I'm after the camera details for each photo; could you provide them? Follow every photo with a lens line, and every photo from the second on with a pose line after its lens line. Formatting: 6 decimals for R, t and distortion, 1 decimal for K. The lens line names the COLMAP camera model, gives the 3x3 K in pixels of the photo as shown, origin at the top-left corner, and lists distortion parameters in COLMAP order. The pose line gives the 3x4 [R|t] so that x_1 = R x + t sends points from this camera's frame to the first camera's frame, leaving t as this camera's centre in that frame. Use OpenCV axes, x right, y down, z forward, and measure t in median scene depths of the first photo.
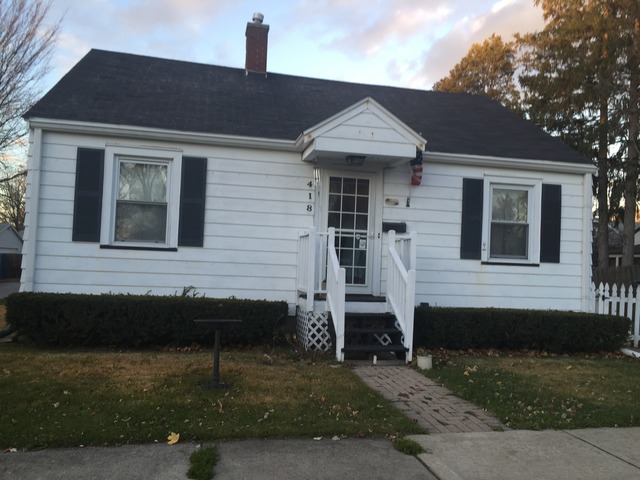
lens RADIAL K [[534.0, 0, 320.0], [0, 534.0, 240.0], [0, 0, 1]] dist [0.008084, 0.001700]
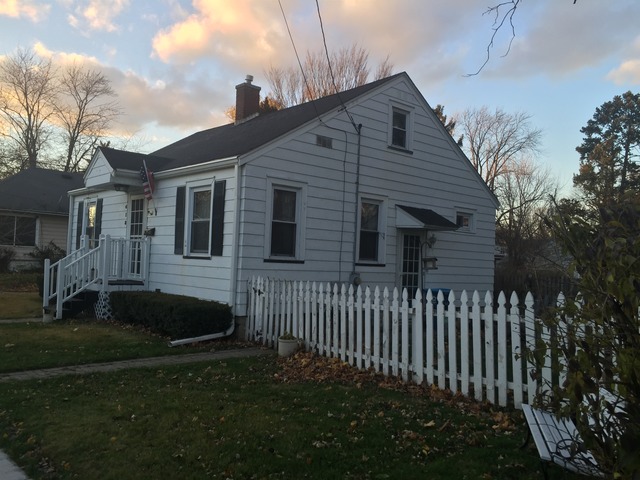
lens RADIAL K [[548.7, 0, 320.0], [0, 548.7, 248.1], [0, 0, 1]] dist [0.004372, 0.009329]
pose [[0.525626, -0.042742, -0.849642, 1.475695], [0.002868, 0.998820, -0.048473, 0.081976], [0.850711, 0.023042, 0.525128, 0.614650]]
